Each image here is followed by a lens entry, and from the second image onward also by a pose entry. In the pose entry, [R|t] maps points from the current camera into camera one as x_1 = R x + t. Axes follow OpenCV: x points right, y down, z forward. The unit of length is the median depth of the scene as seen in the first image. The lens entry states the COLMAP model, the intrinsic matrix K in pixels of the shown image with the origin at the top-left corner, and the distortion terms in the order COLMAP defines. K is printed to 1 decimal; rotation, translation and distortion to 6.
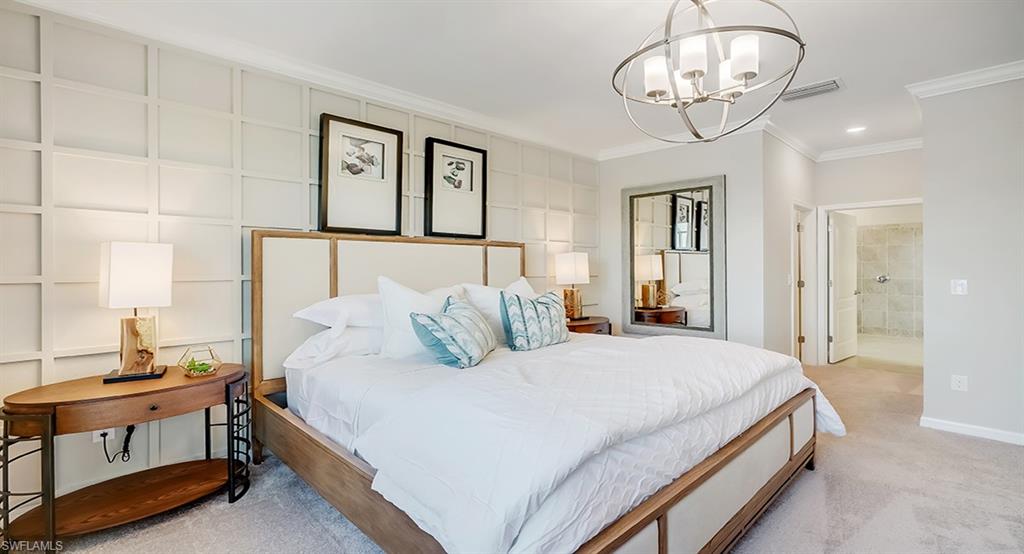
lens RADIAL K [[479.2, 0, 512.0], [0, 479.2, 277.0], [0, 0, 1]] dist [0.000069, 0.000233]
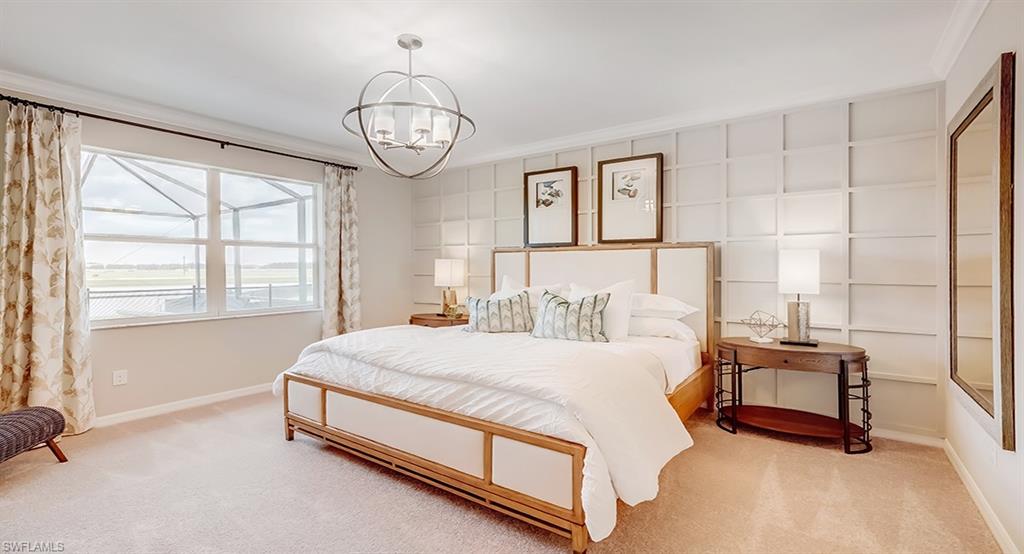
lens RADIAL K [[461.8, 0, 508.0], [0, 461.8, 269.1], [0, 0, 1]] dist [-0.001066, 0.000373]
pose [[0.156698, 0.016941, -0.987501, 0.941108], [-0.006384, 0.999849, 0.016139, -0.039156], [0.987626, 0.003775, 0.156783, 0.588936]]
